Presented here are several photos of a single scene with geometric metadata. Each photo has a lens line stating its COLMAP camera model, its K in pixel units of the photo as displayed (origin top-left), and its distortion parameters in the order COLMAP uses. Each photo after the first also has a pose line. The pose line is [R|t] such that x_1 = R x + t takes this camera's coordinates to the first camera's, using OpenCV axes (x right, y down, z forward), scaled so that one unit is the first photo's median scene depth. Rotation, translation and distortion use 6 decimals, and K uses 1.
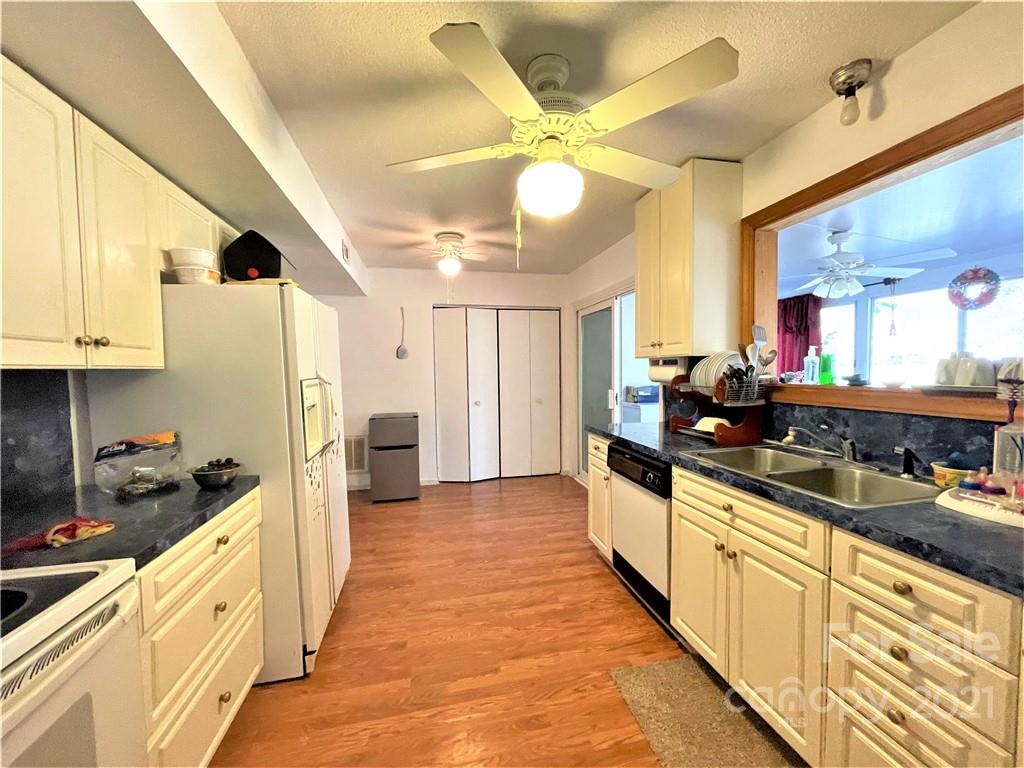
lens RADIAL K [[417.1, 0, 511.0], [0, 417.1, 385.5], [0, 0, 1]] dist [0.000498, 0.000825]
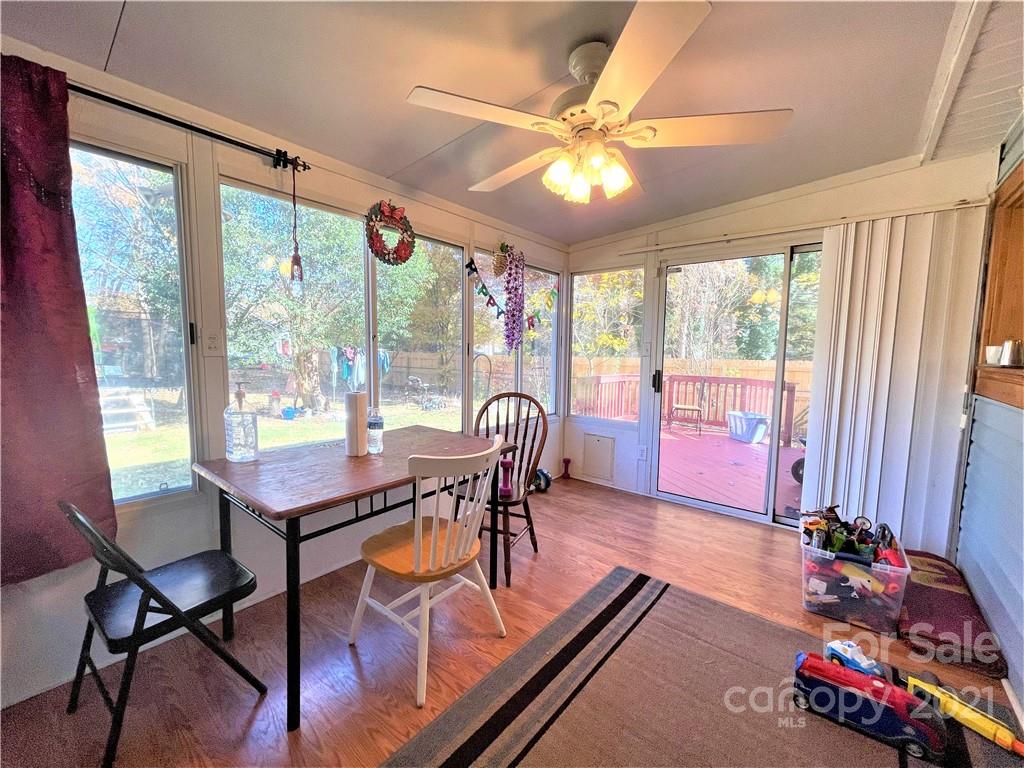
lens RADIAL K [[417.1, 0, 511.0], [0, 417.1, 385.5], [0, 0, 1]] dist [0.000498, 0.000825]
pose [[-0.628320, -0.064411, 0.775284, 0.421952], [0.025783, 0.994295, 0.103501, -0.048905], [-0.777527, 0.085021, -0.623075, 1.243561]]
